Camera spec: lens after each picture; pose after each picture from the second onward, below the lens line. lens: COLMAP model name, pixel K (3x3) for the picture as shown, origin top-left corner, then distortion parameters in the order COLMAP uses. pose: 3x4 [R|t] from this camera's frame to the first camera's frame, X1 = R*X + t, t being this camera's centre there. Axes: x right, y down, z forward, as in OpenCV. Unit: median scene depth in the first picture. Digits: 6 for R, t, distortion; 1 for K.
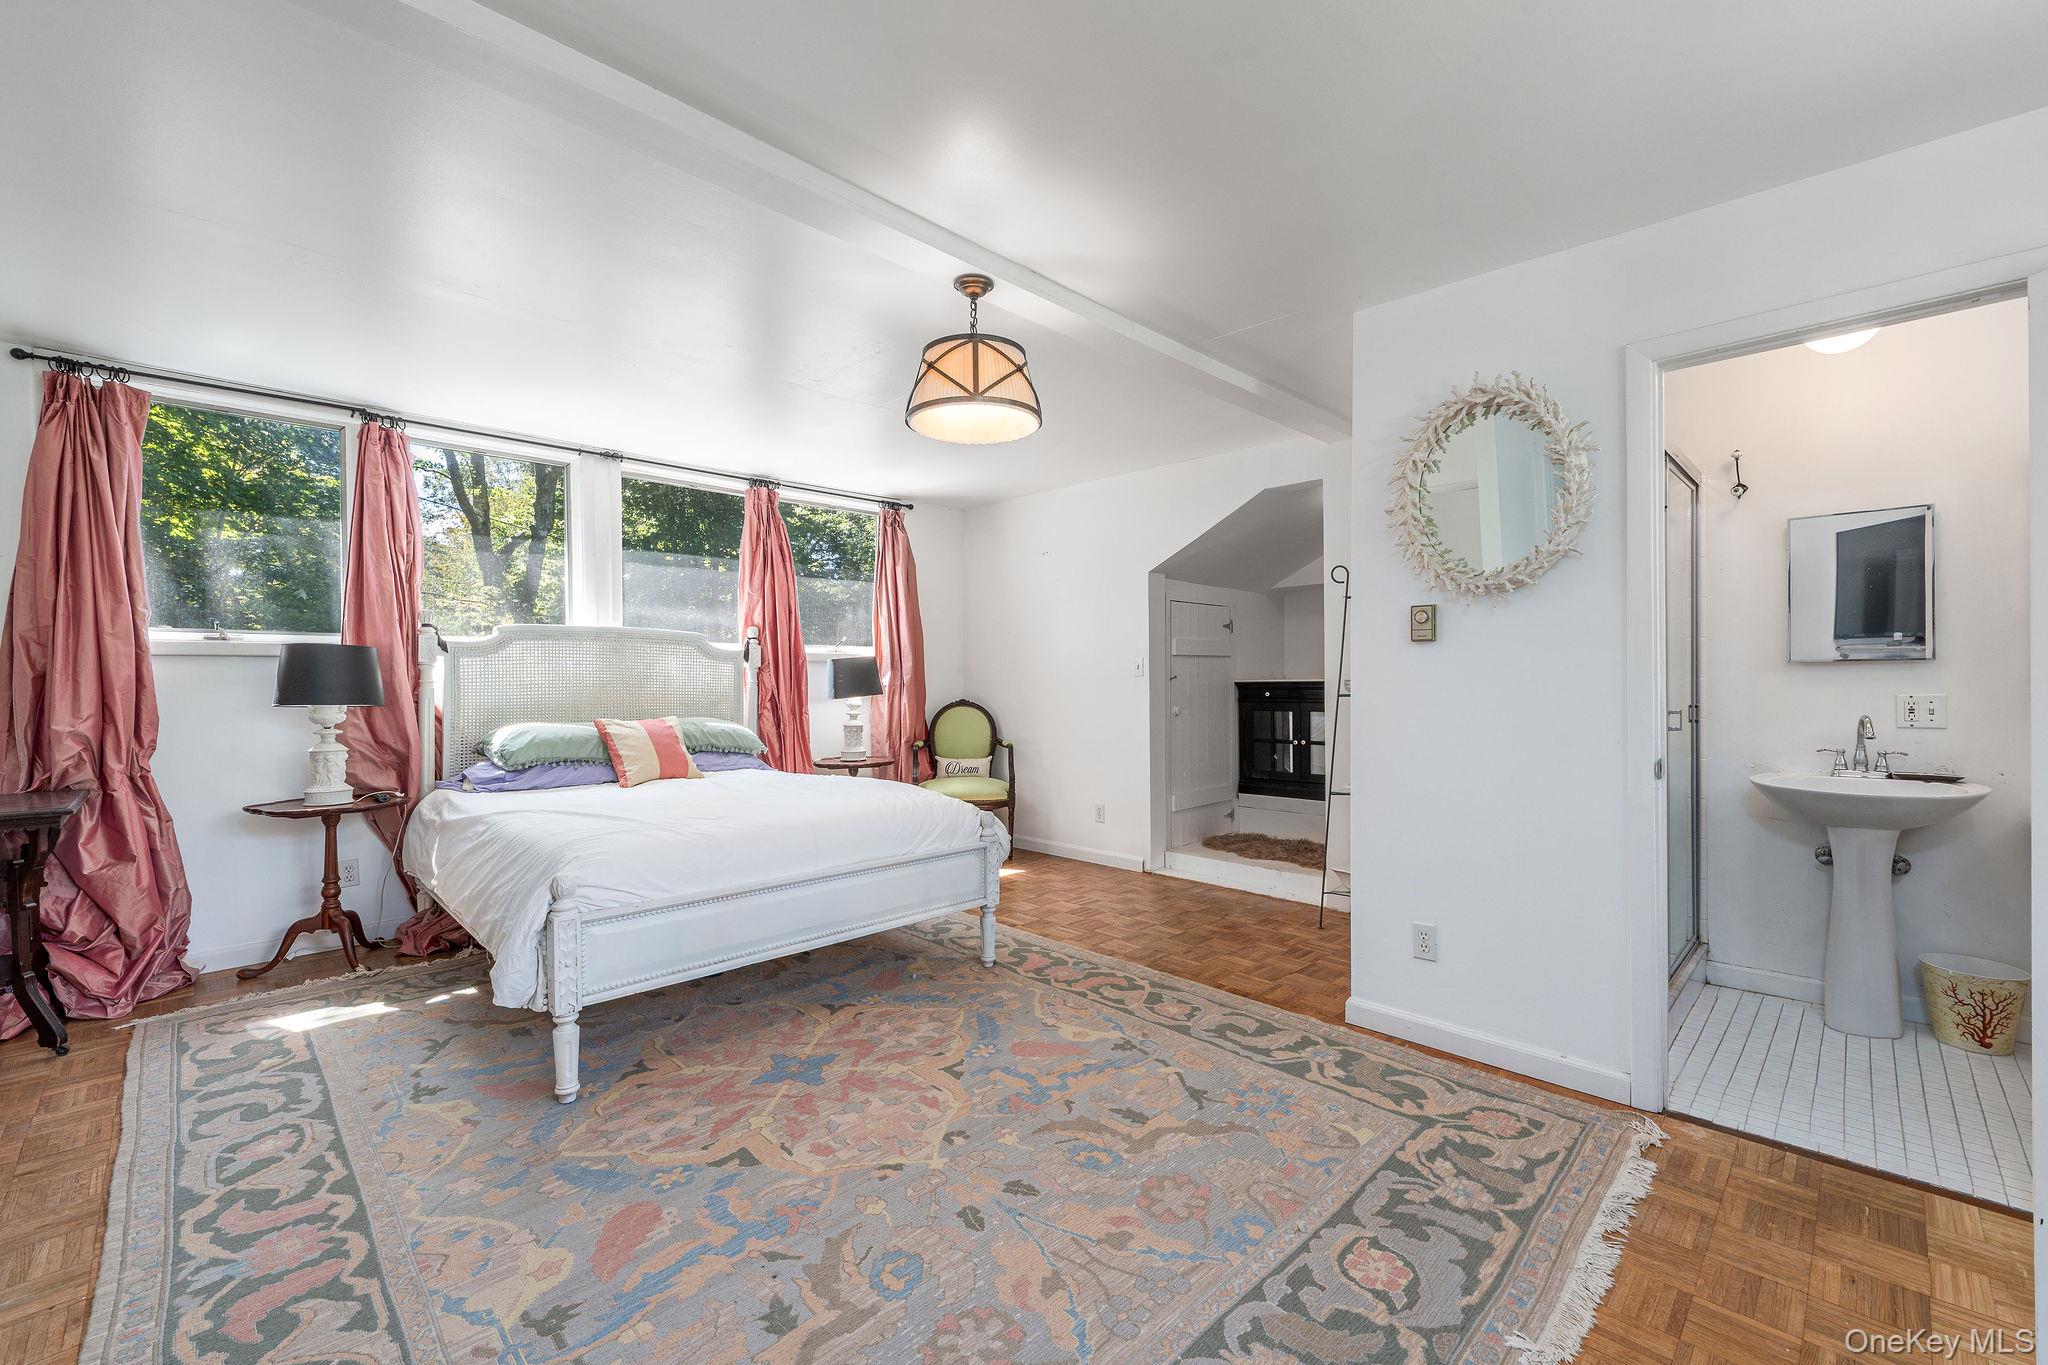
lens RADIAL K [[840.0, 0, 1021.8], [0, 840.0, 680.7], [0, 0, 1]] dist [-0.001077, -0.000066]
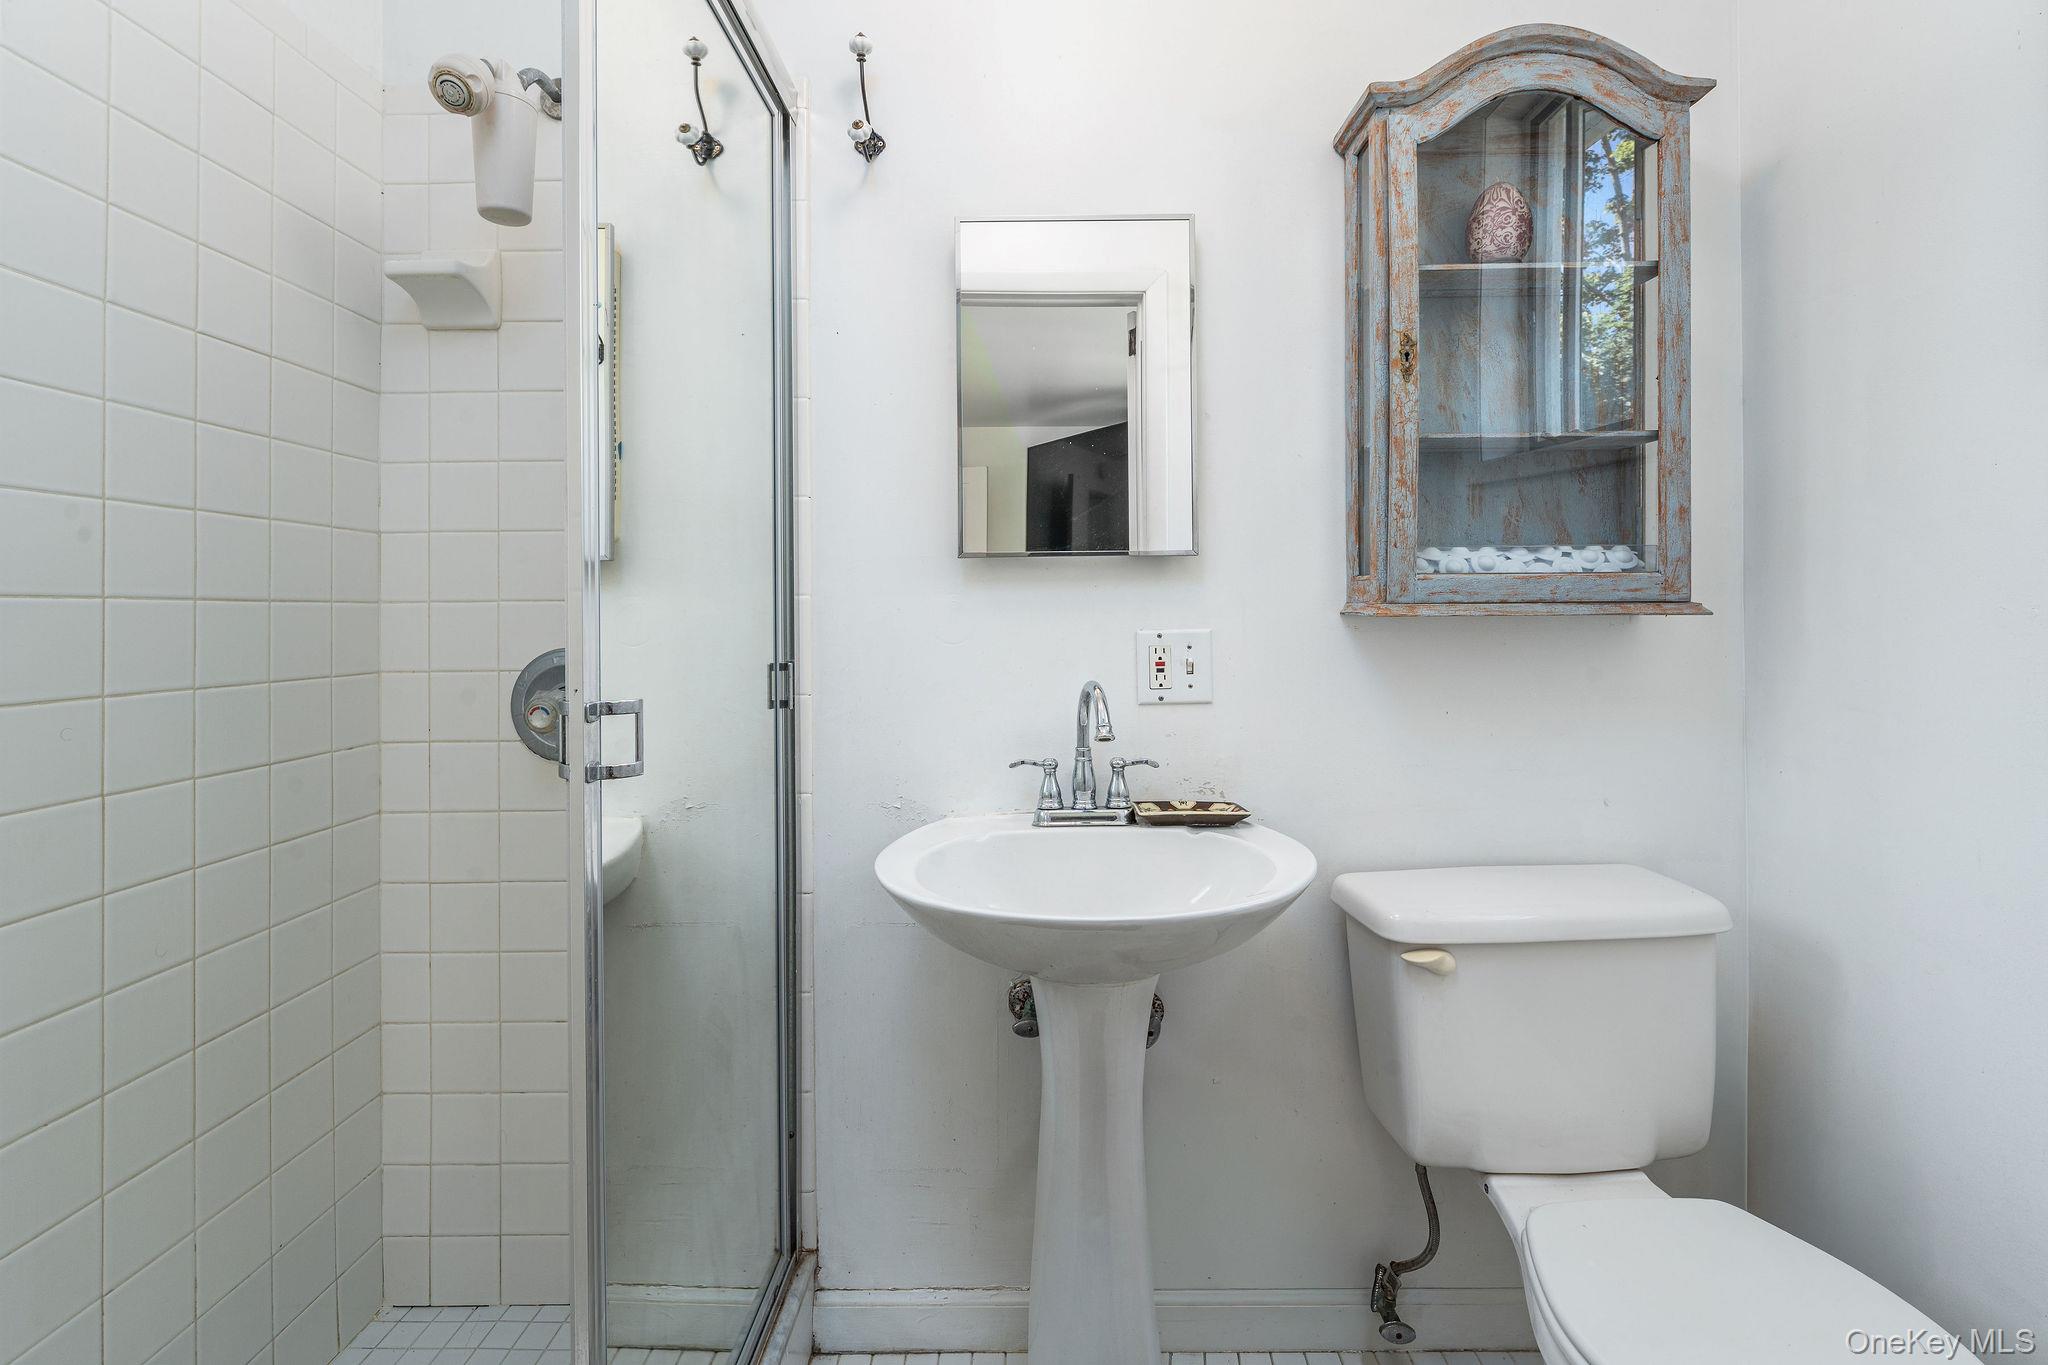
lens RADIAL K [[840.0, 0, 1027.8], [0, 840.0, 672.3], [0, 0, 1]] dist [-0.001077, -0.000066]
pose [[0.712575, -0.005237, 0.701577, 0.694312], [0.006321, 0.999979, 0.001045, 0.038235], [-0.701568, 0.003690, 0.712593, 0.729960]]
